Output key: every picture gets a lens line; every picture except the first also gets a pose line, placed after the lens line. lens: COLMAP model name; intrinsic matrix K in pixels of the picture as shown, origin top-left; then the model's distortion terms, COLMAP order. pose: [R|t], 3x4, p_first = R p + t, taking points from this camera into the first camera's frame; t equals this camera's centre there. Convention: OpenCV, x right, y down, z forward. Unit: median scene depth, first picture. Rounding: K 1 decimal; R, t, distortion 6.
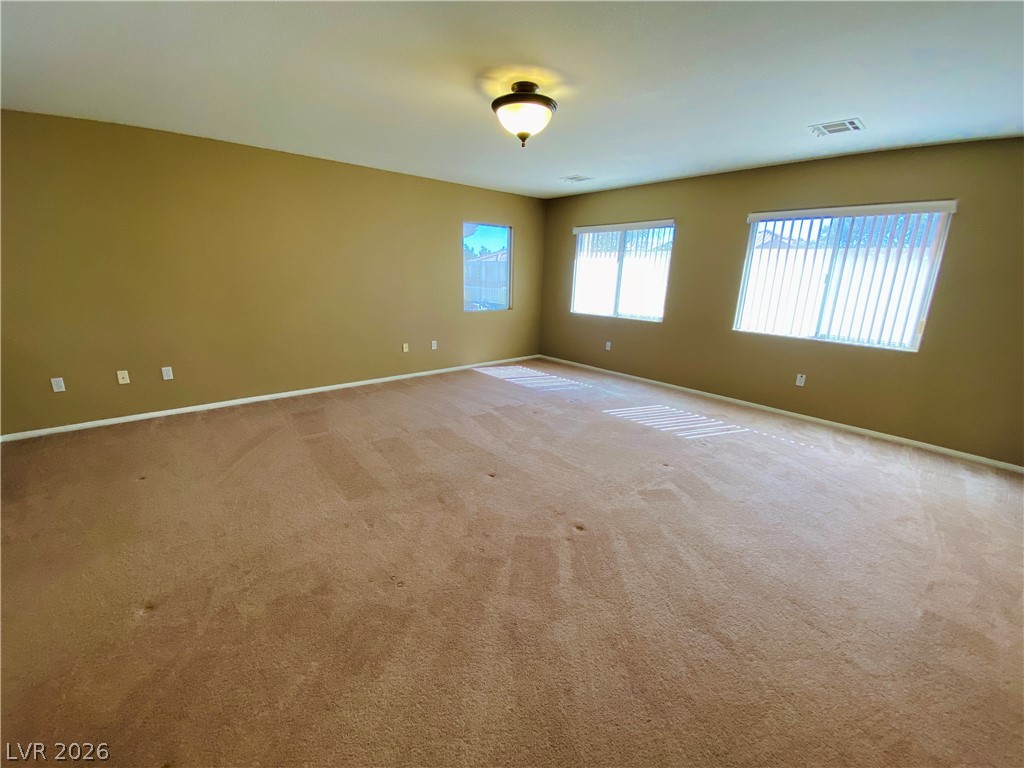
lens RADIAL K [[416.3, 0, 522.8], [0, 416.3, 384.2], [0, 0, 1]] dist [0.028711, -0.028063]
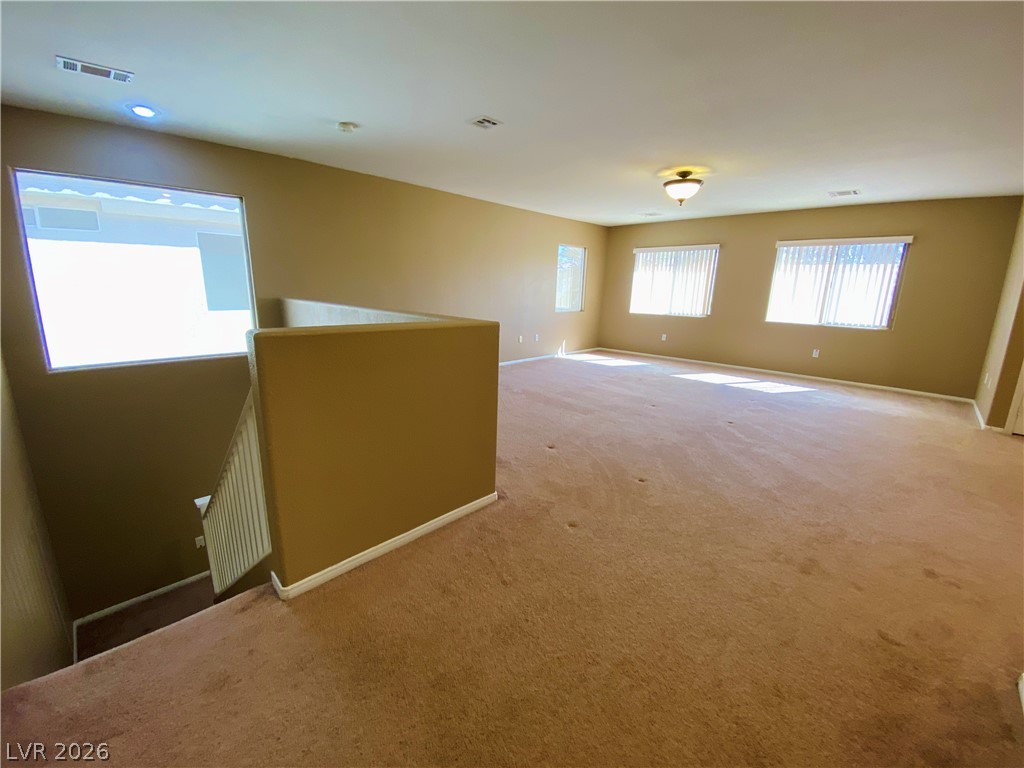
lens RADIAL K [[418.1, 0, 513.8], [0, 418.1, 383.4], [0, 0, 1]] dist [0.003461, -0.010580]
pose [[0.997712, -0.017967, 0.065170, -0.449054], [0.020305, 0.999167, -0.035395, 0.114743], [-0.064480, 0.036637, 0.997246, -0.355706]]
